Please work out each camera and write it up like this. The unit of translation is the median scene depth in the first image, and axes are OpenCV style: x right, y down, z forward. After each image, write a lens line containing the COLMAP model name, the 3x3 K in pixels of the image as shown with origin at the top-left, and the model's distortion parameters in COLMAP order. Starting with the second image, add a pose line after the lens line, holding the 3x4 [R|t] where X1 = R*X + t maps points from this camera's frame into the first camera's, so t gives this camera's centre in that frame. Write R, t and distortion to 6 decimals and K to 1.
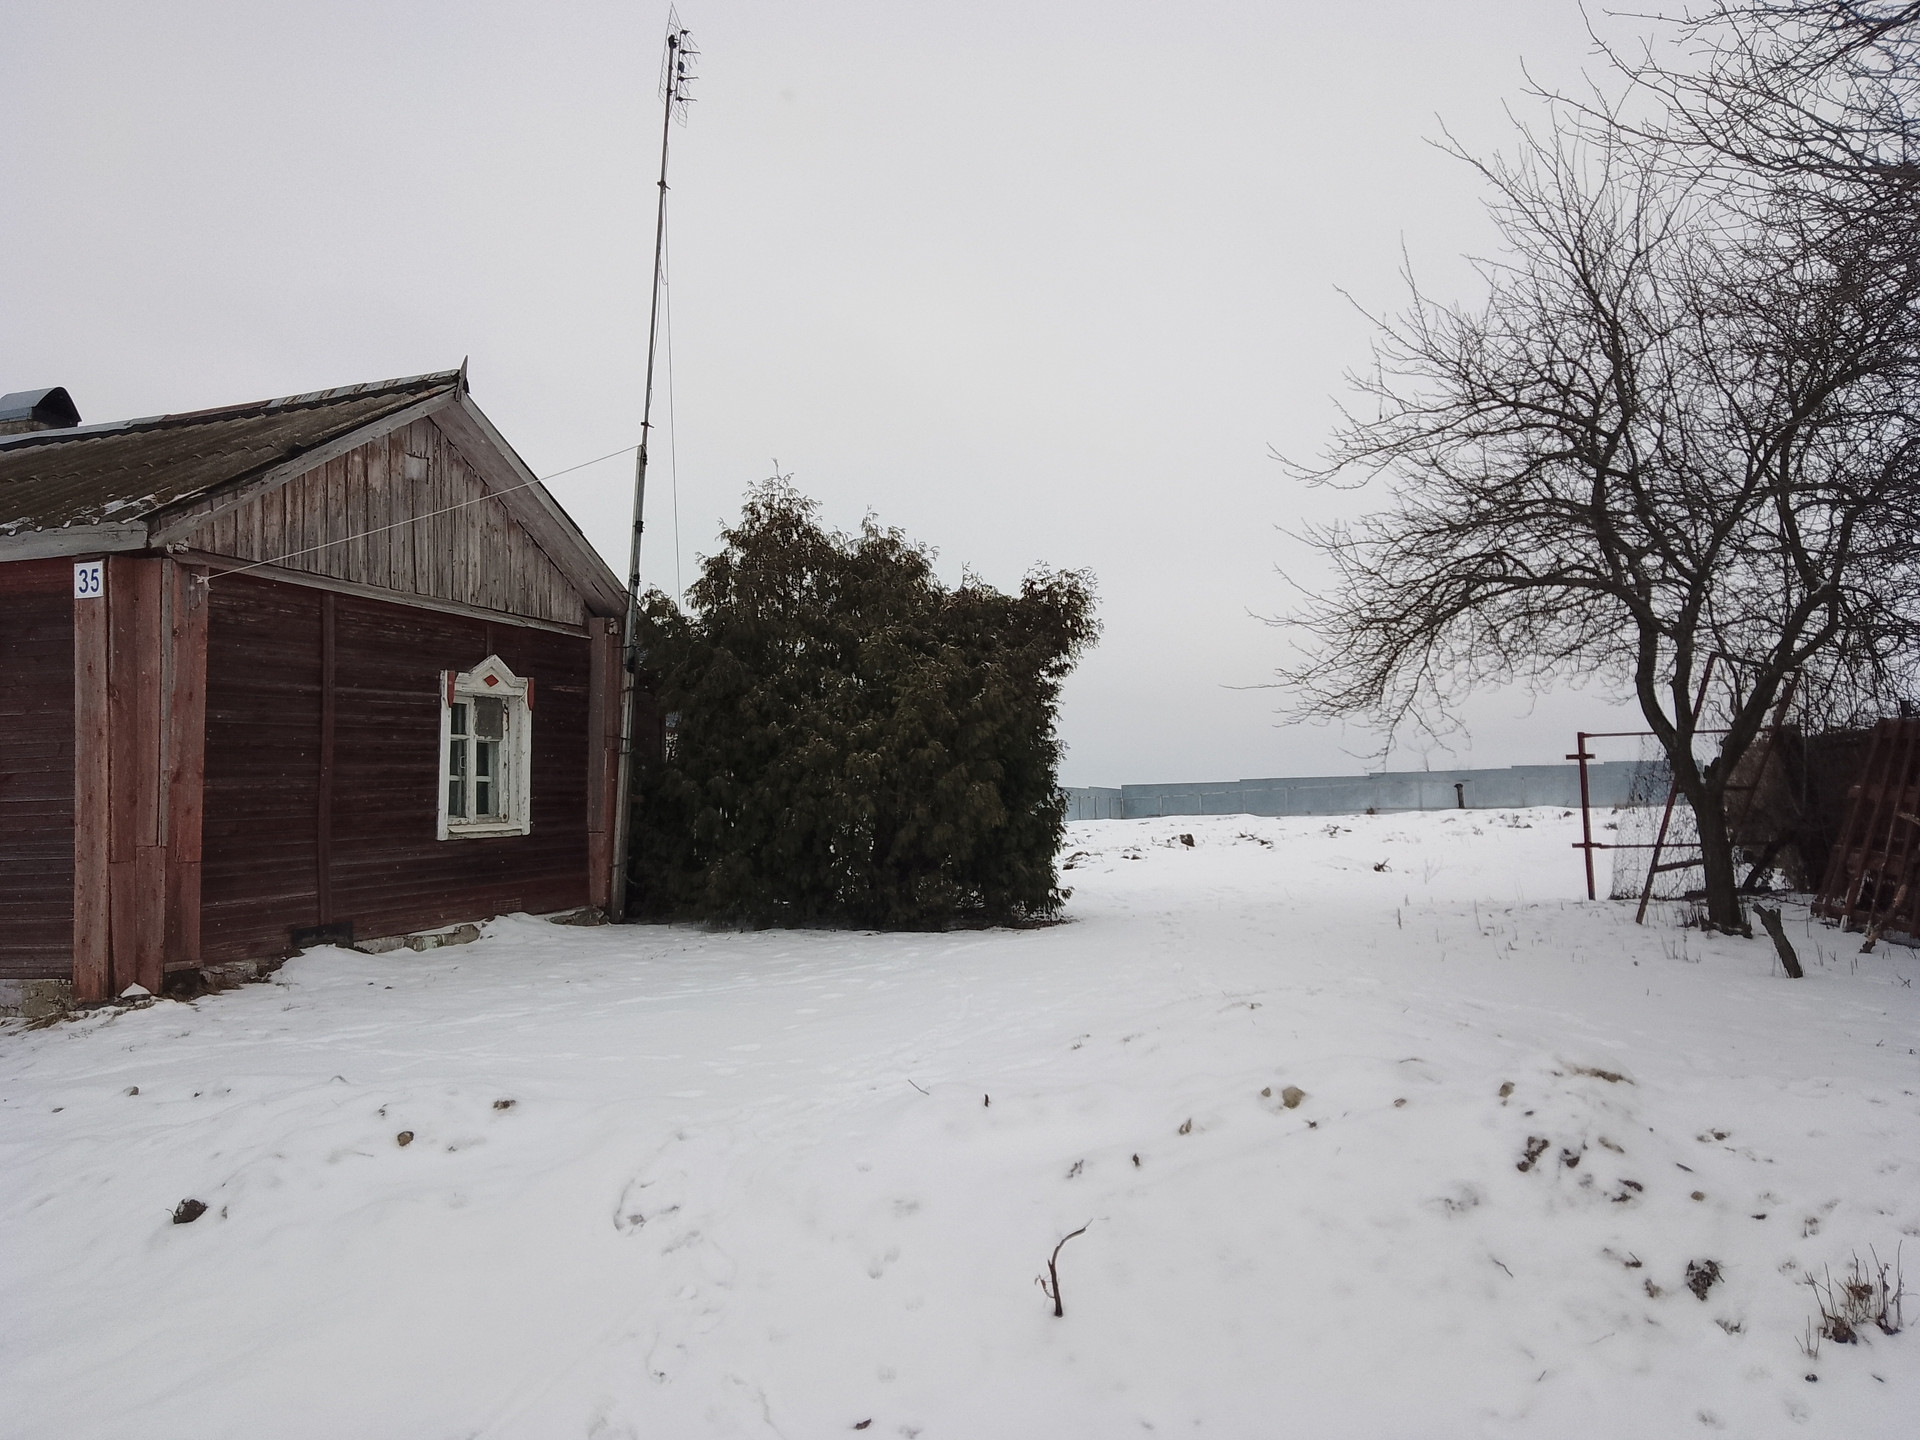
lens RADIAL K [[1393.6, 0, 967.7], [0, 1393.6, 724.4], [0, 0, 1]] dist [0.072384, -0.095429]
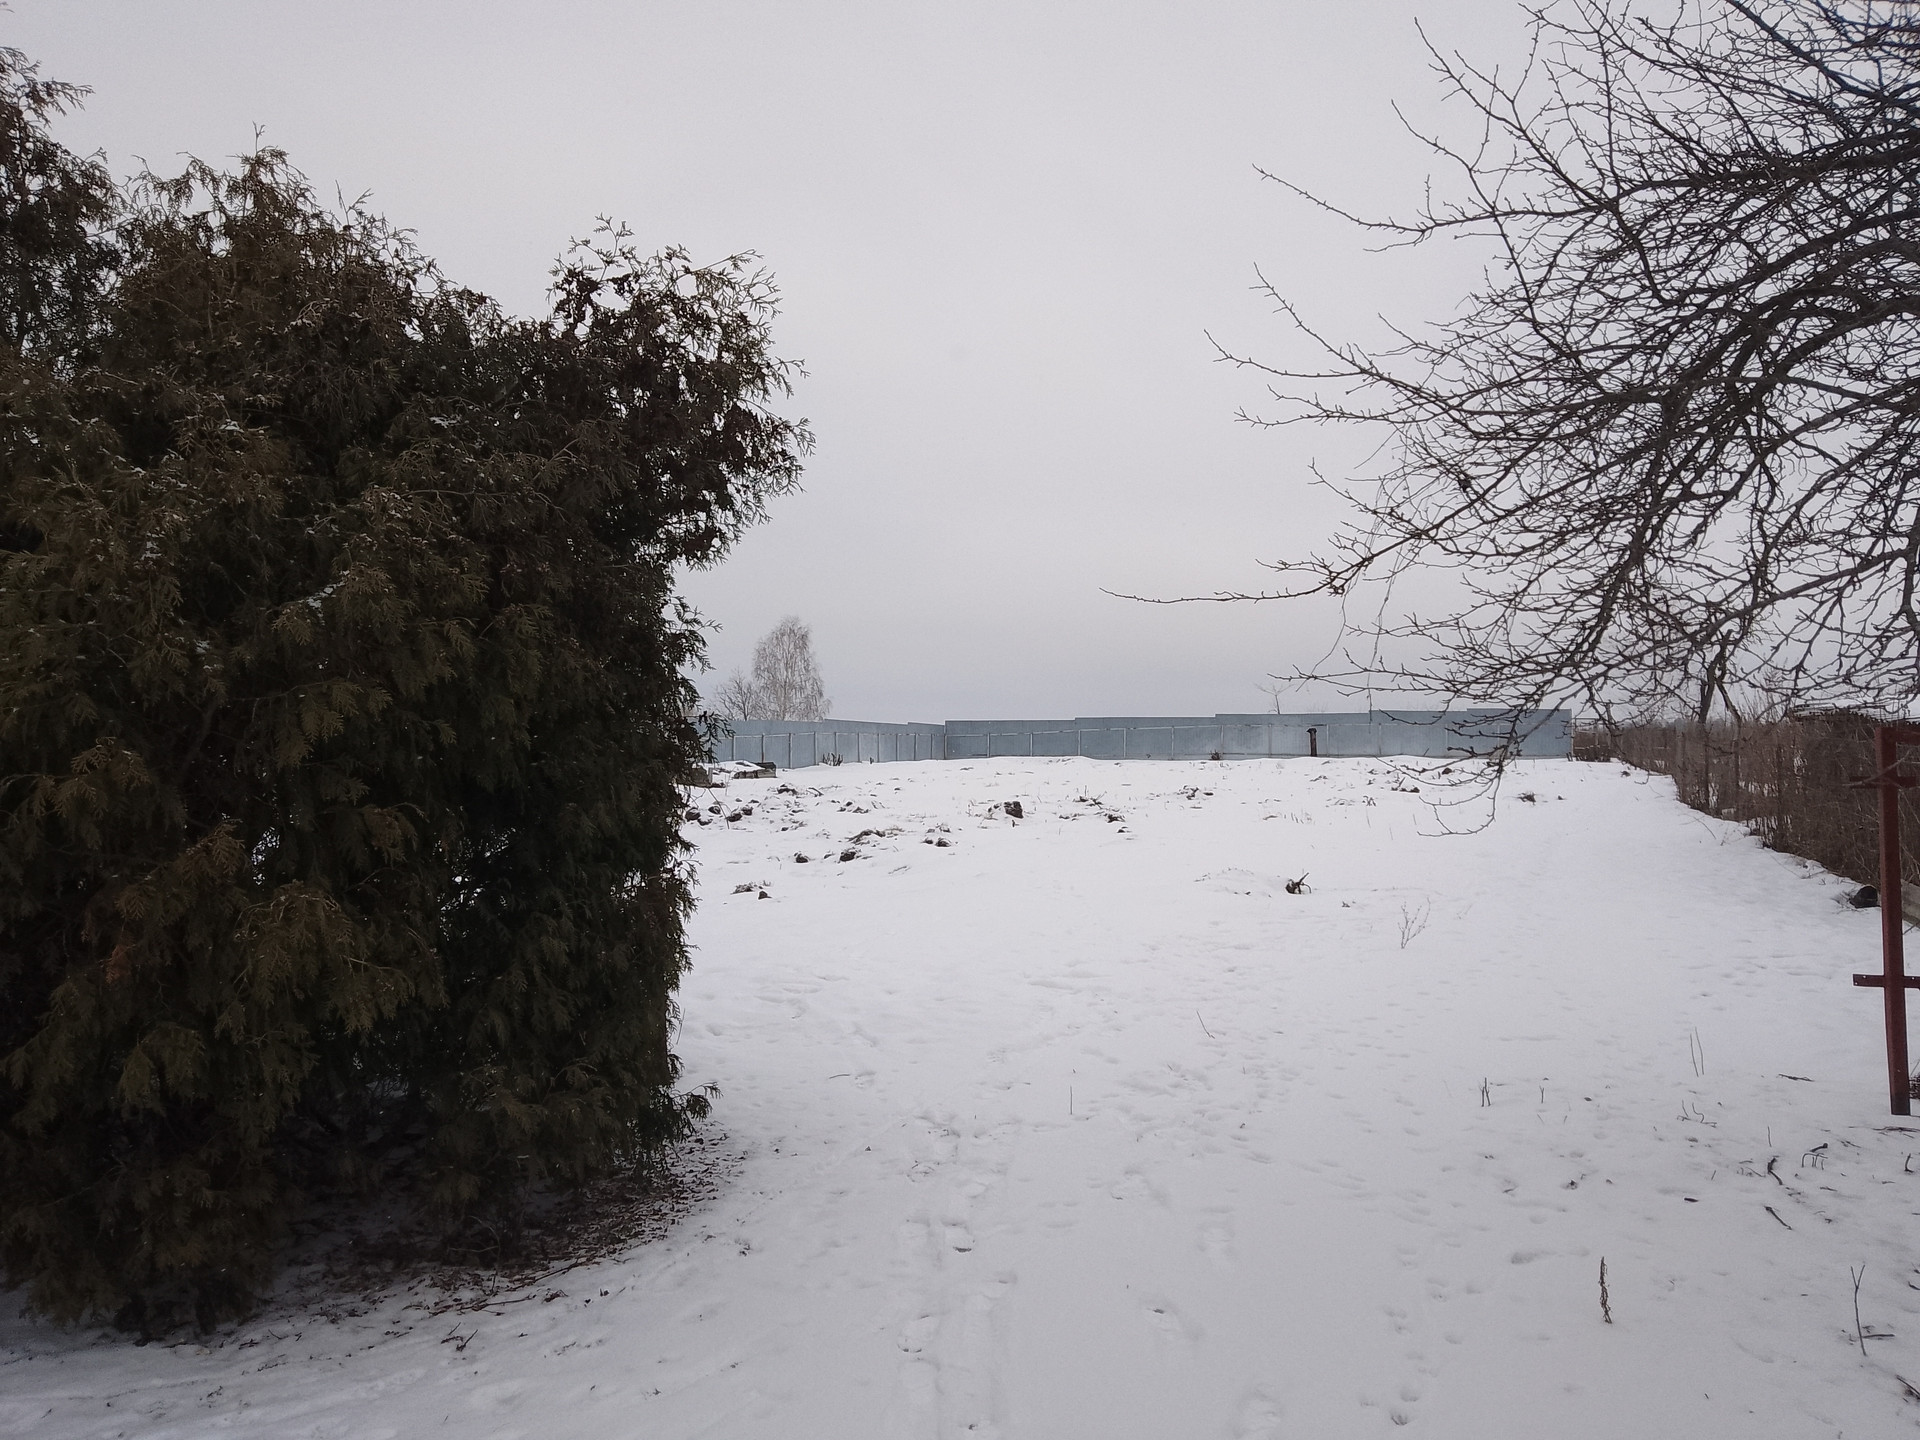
lens RADIAL K [[1393.6, 0, 967.7], [0, 1393.6, 724.4], [0, 0, 1]] dist [0.072384, -0.095429]
pose [[0.992688, 0.019044, 0.119195, 0.114365], [-0.025494, 0.998278, 0.052823, -0.012443], [-0.117984, -0.055476, 0.991465, 0.705506]]
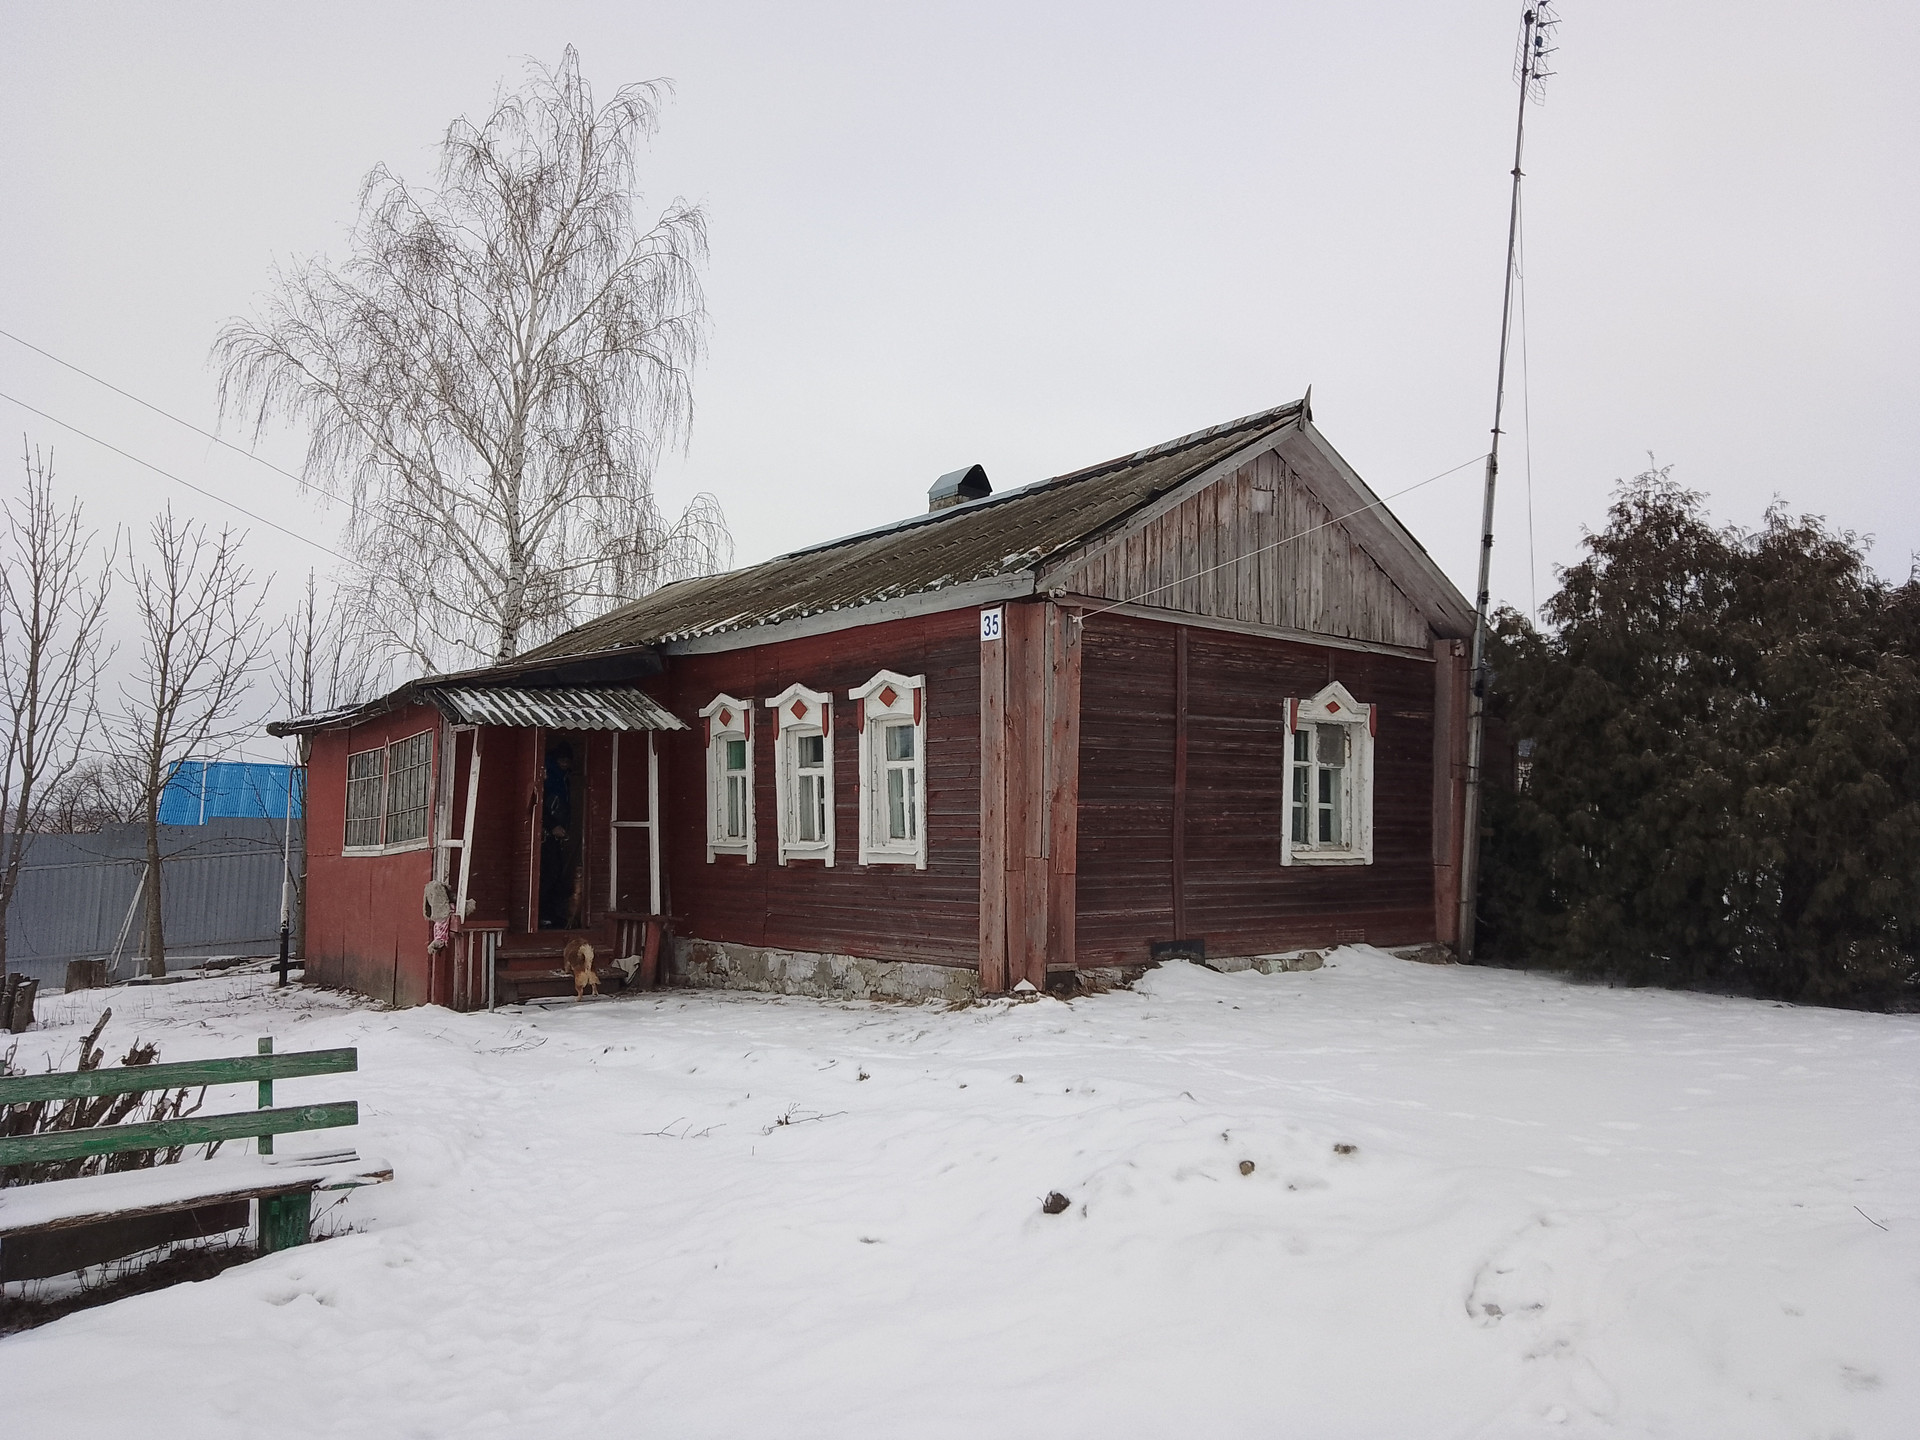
lens RADIAL K [[1393.6, 0, 967.7], [0, 1393.6, 724.4], [0, 0, 1]] dist [0.072384, -0.095429]
pose [[0.833452, -0.008317, -0.552530, -0.007910], [-0.003233, 0.999796, -0.019927, 0.001683], [0.552583, 0.018394, 0.833255, 0.034065]]
